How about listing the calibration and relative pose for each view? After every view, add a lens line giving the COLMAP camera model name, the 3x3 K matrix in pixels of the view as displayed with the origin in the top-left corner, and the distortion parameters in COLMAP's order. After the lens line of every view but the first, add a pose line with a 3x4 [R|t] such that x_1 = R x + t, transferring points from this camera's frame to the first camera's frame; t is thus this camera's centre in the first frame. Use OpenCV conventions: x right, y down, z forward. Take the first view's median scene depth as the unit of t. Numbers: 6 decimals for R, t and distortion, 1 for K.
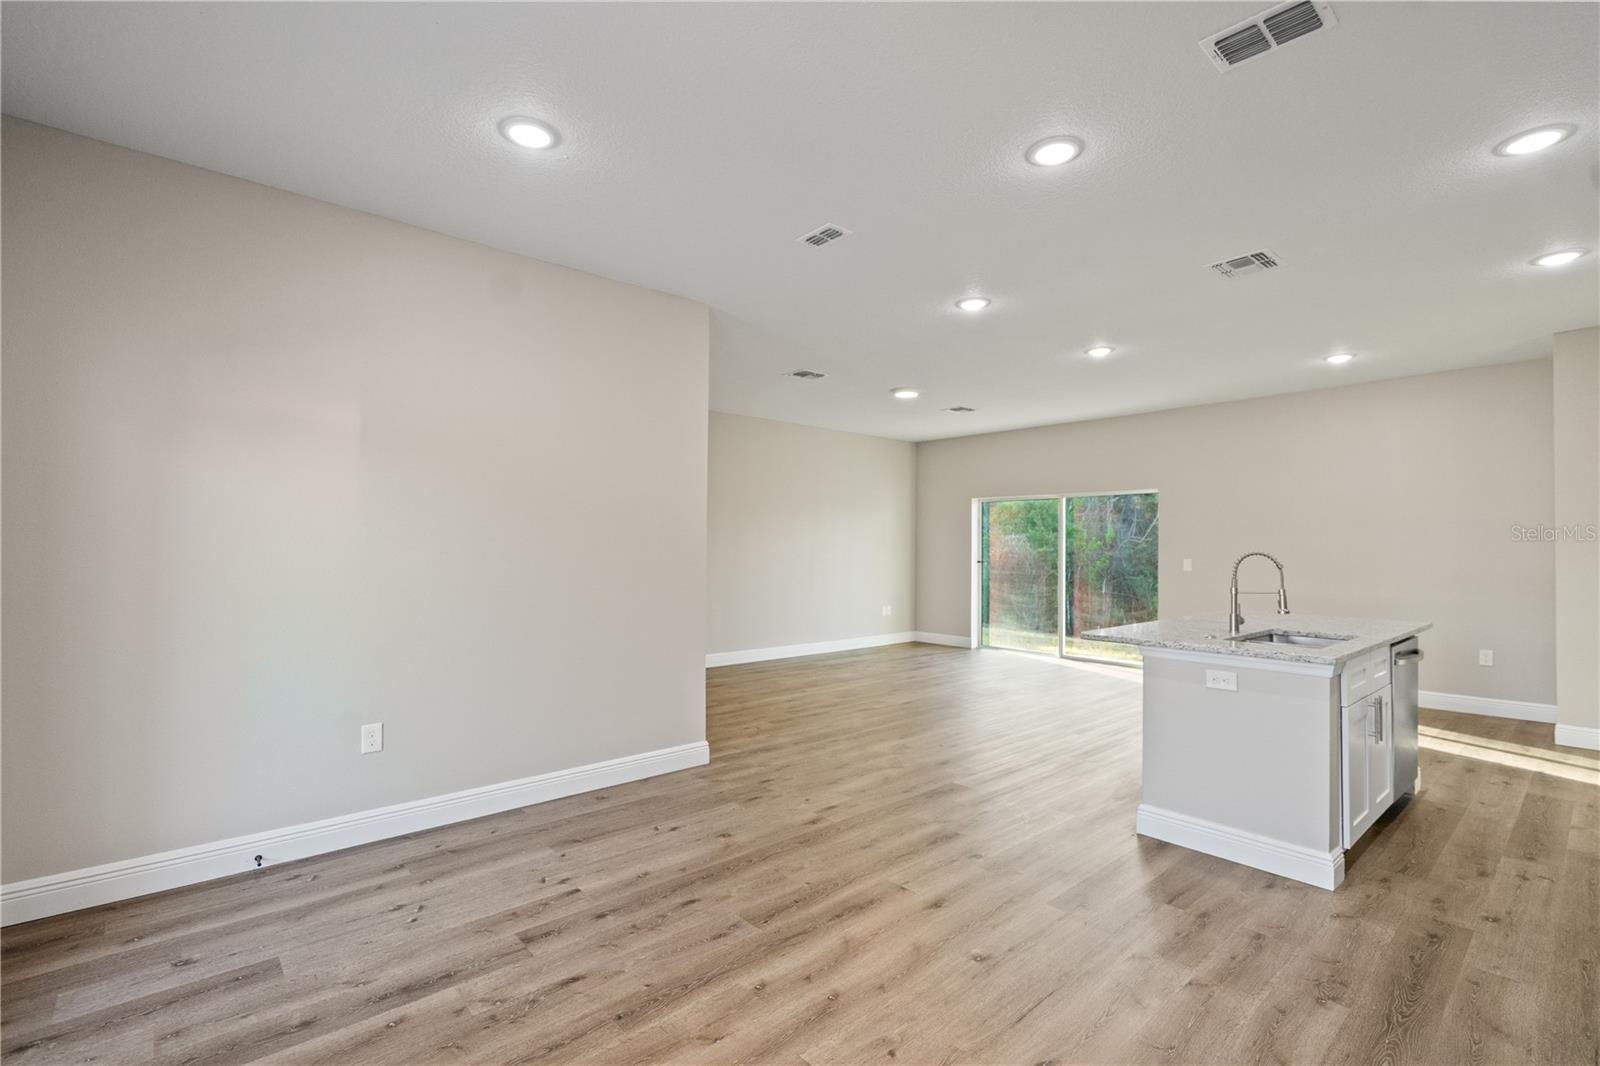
lens RADIAL K [[721.6, 0, 803.9], [0, 721.6, 537.9], [0, 0, 1]] dist [-0.004031, 0.001052]
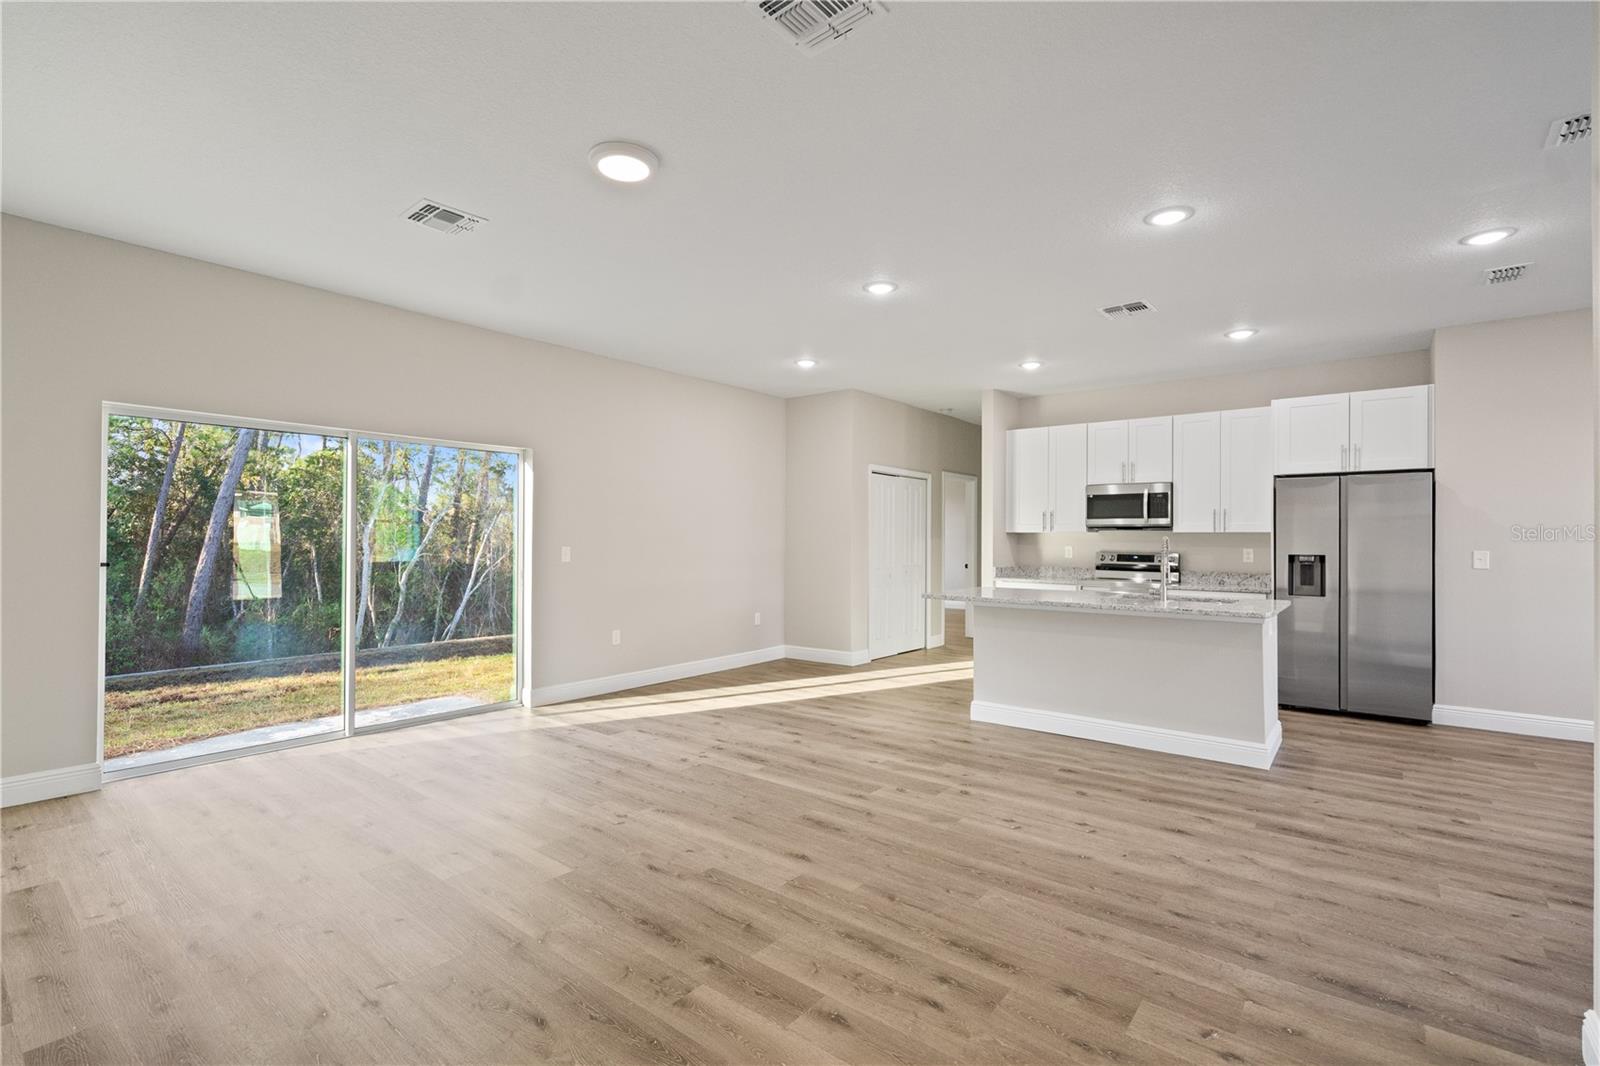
lens RADIAL K [[726.8, 0, 800.0], [0, 726.8, 533.0], [0, 0, 1]] dist [-0.004412, 0.000440]
pose [[-0.171277, 0.002980, 0.985218, -0.513899], [-0.018682, 0.999806, -0.006272, 0.028198], [-0.985046, -0.019480, -0.171188, 1.690350]]
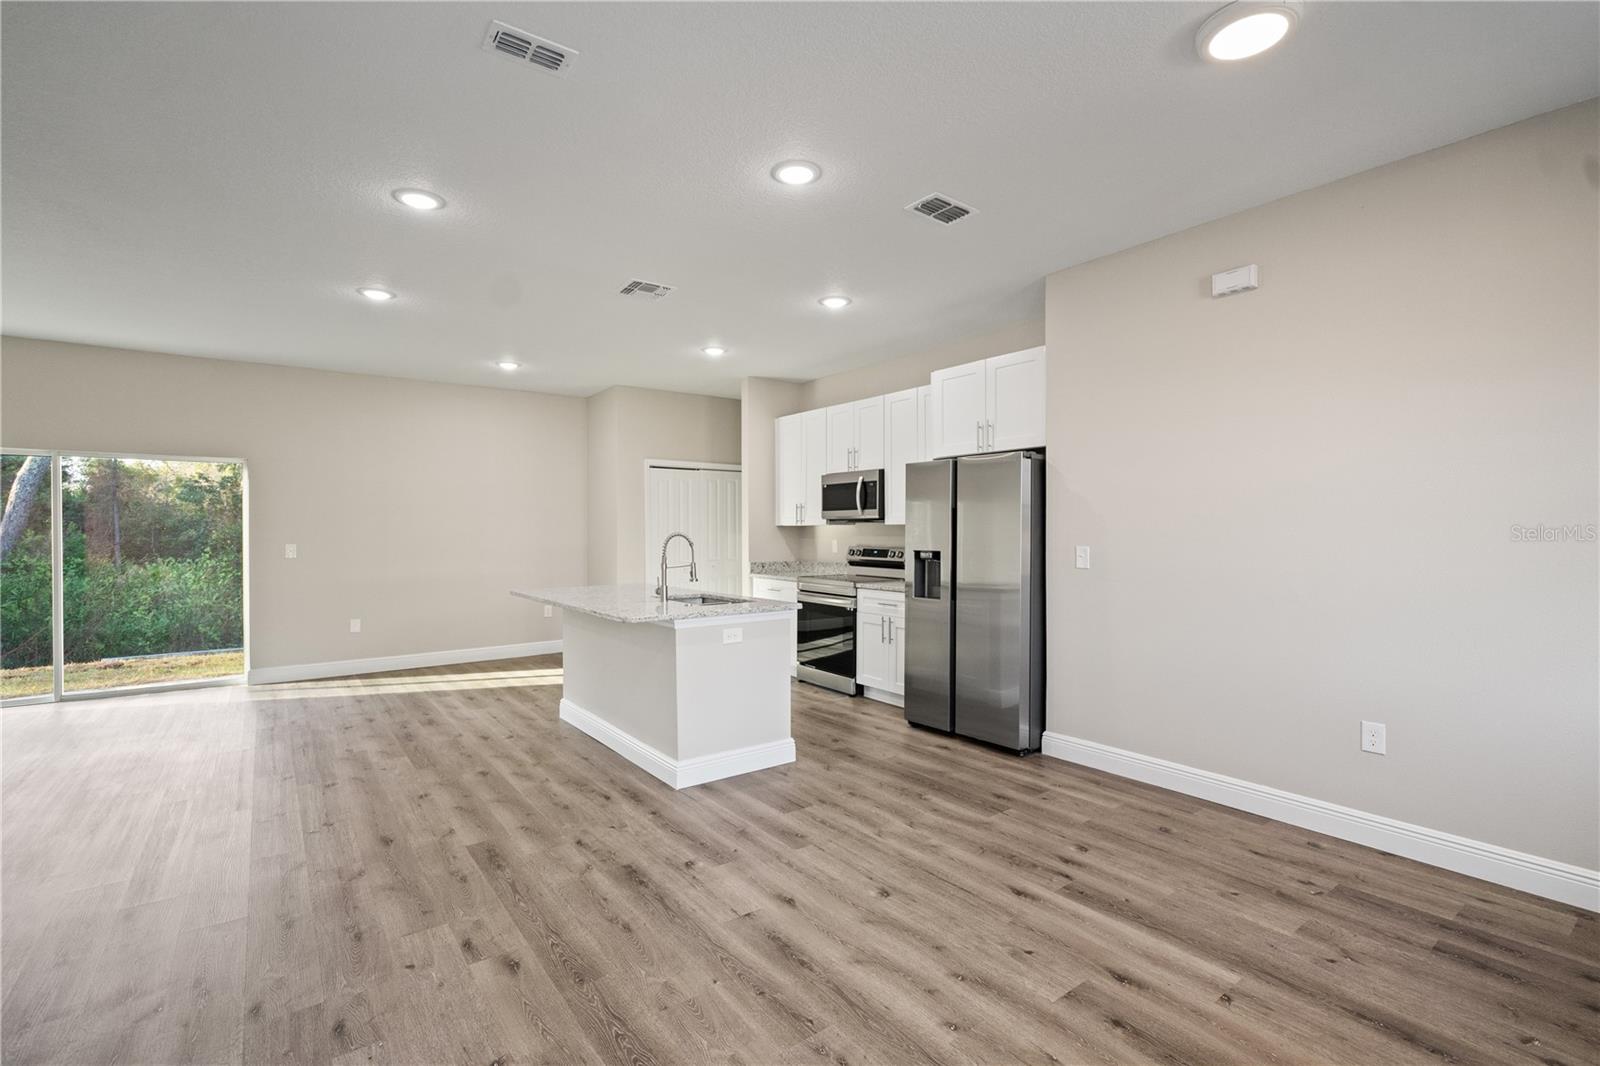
lens RADIAL K [[721.6, 0, 803.9], [0, 721.6, 537.9], [0, 0, 1]] dist [-0.004031, 0.001052]
pose [[0.080017, -0.015424, 0.996674, -0.521131], [-0.009135, 0.999827, 0.016206, 0.004463], [-0.996752, -0.010402, 0.079862, 0.612750]]
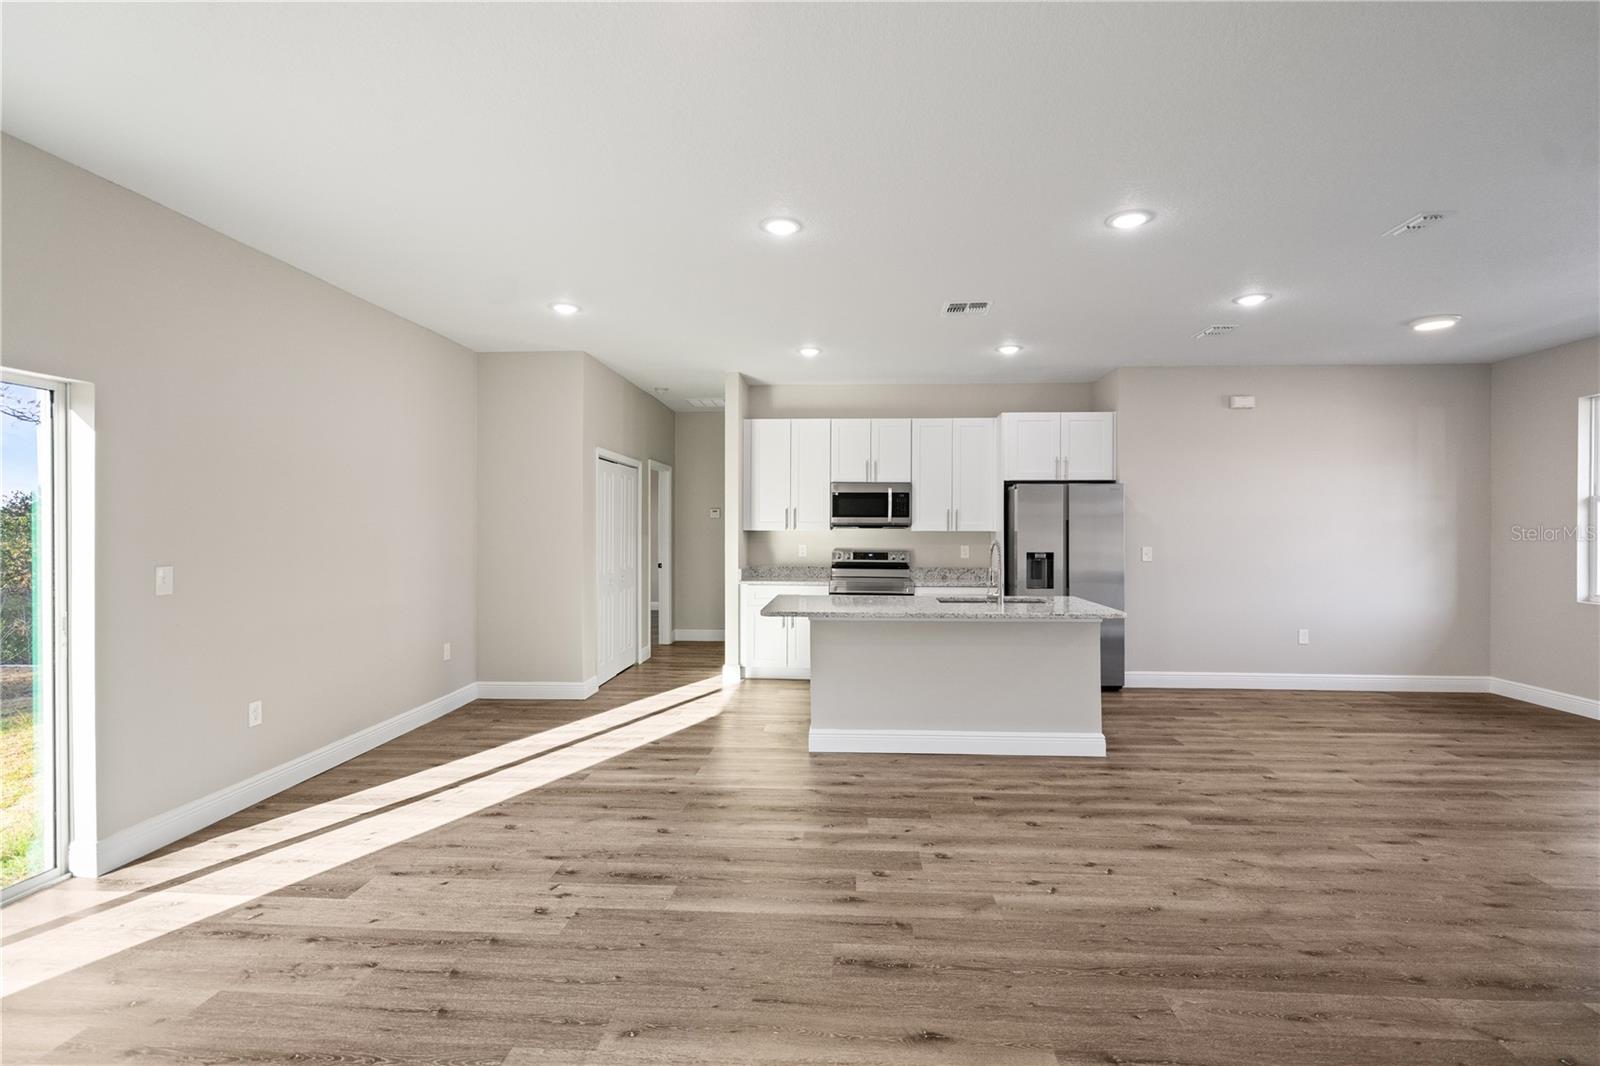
lens RADIAL K [[729.8, 0, 805.9], [0, 729.8, 531.7], [0, 0, 1]] dist [-0.004890, 0.000675]
pose [[-0.710261, -0.008615, 0.703886, -0.069380], [-0.013391, 0.999910, -0.001274, 0.007358], [-0.703811, -0.010331, -0.710312, 1.977967]]
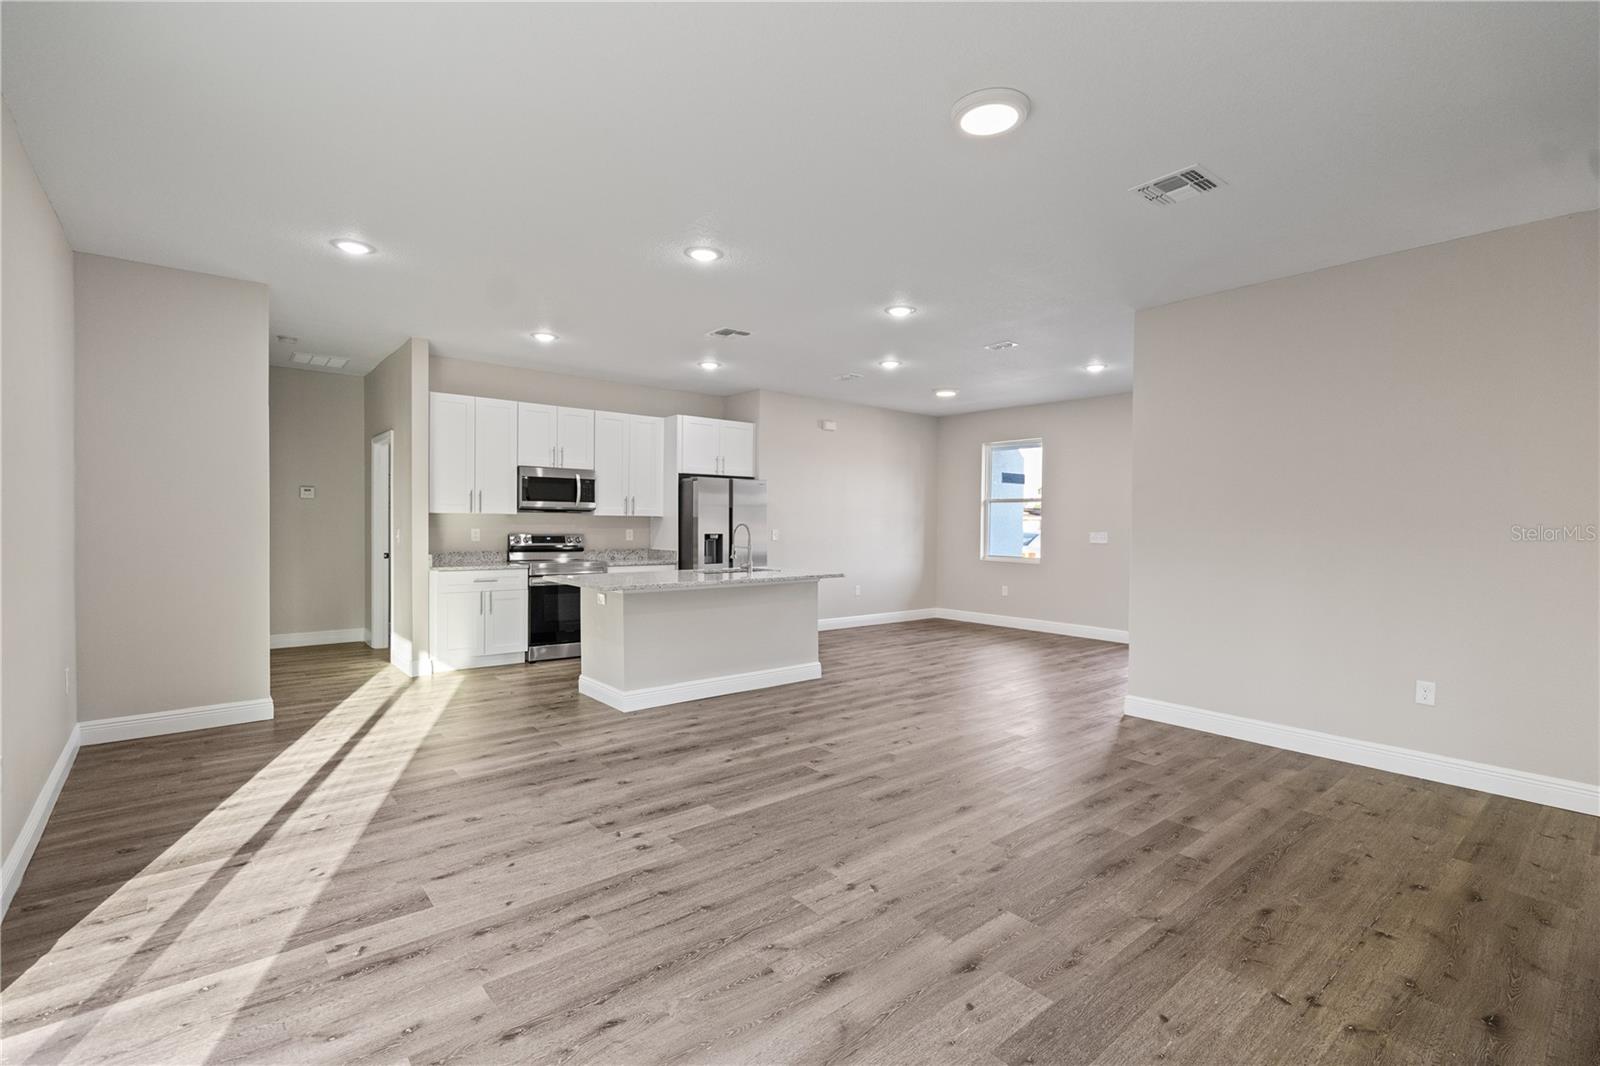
lens RADIAL K [[727.6, 0, 807.1], [0, 727.6, 539.1], [0, 0, 1]] dist [-0.012328, 0.007422]
pose [[-0.999697, -0.014893, 0.019615, 0.395048], [-0.014653, 0.999817, 0.012324, 0.029618], [-0.019795, 0.012033, -0.999732, 2.412594]]
